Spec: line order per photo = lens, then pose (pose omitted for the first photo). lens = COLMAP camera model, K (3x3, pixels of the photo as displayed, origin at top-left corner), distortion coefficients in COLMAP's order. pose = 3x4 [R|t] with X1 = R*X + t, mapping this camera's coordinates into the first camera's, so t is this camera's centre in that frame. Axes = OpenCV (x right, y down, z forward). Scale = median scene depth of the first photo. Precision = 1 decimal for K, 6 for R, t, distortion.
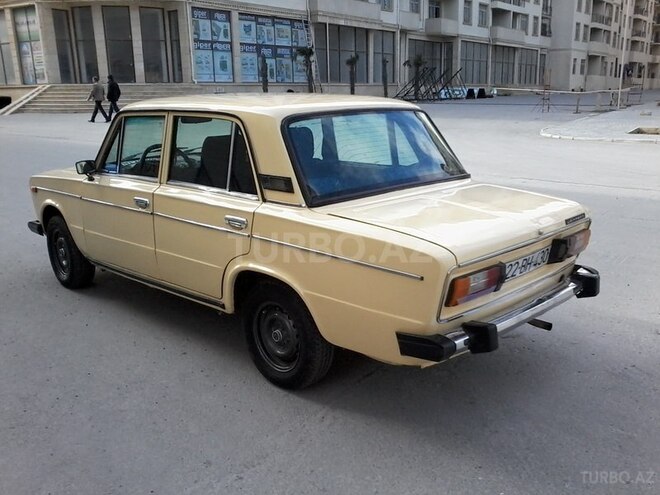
lens RADIAL K [[631.1, 0, 331.6], [0, 631.1, 226.4], [0, 0, 1]] dist [0.005608, 0.020432]
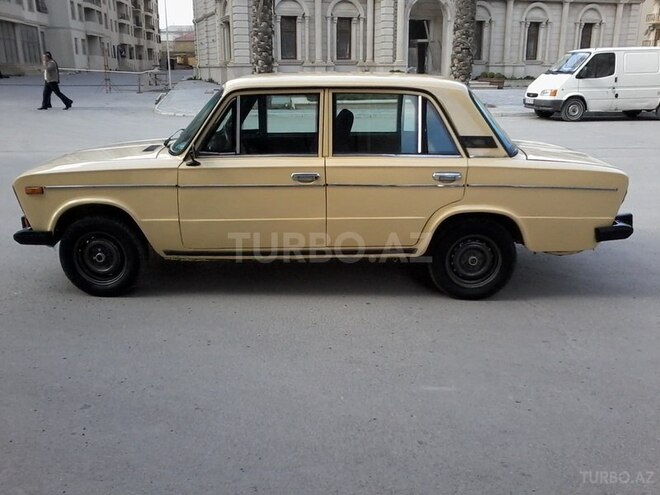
lens RADIAL K [[625.9, 0, 330.0], [0, 625.9, 247.5], [0, 0, 1]] dist [-0.005701, 0.022707]
pose [[0.726953, -0.180335, 0.662585, -0.077527], [0.137911, 0.983582, 0.116391, -0.003017], [-0.672696, 0.006767, 0.739888, 0.016183]]
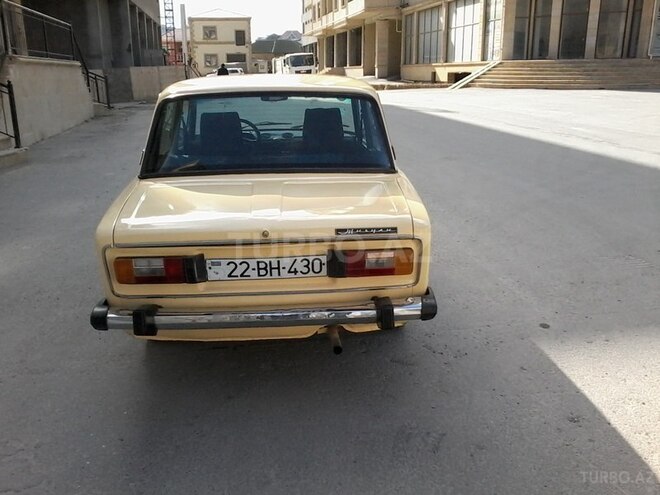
lens RADIAL K [[625.9, 0, 330.0], [0, 625.9, 247.5], [0, 0, 1]] dist [-0.005701, 0.022707]
pose [[0.754242, 0.184430, -0.630162, 0.058381], [-0.139779, 0.982842, 0.120346, -0.005607], [0.641545, -0.002687, 0.767081, 0.022979]]
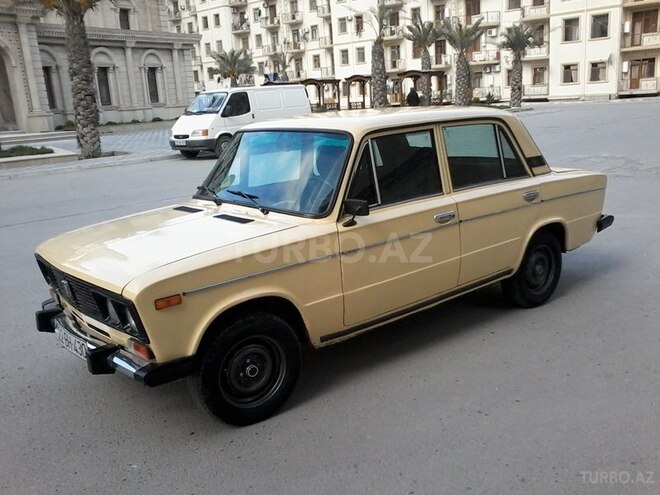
lens RADIAL K [[644.4, 0, 338.7], [0, 644.4, 249.5], [0, 0, 1]] dist [-0.036078, 0.084113]
pose [[0.123703, -0.225843, 0.966278, -0.102904], [0.267168, 0.945380, 0.186756, -0.017493], [-0.955677, 0.235056, 0.177284, 0.078280]]
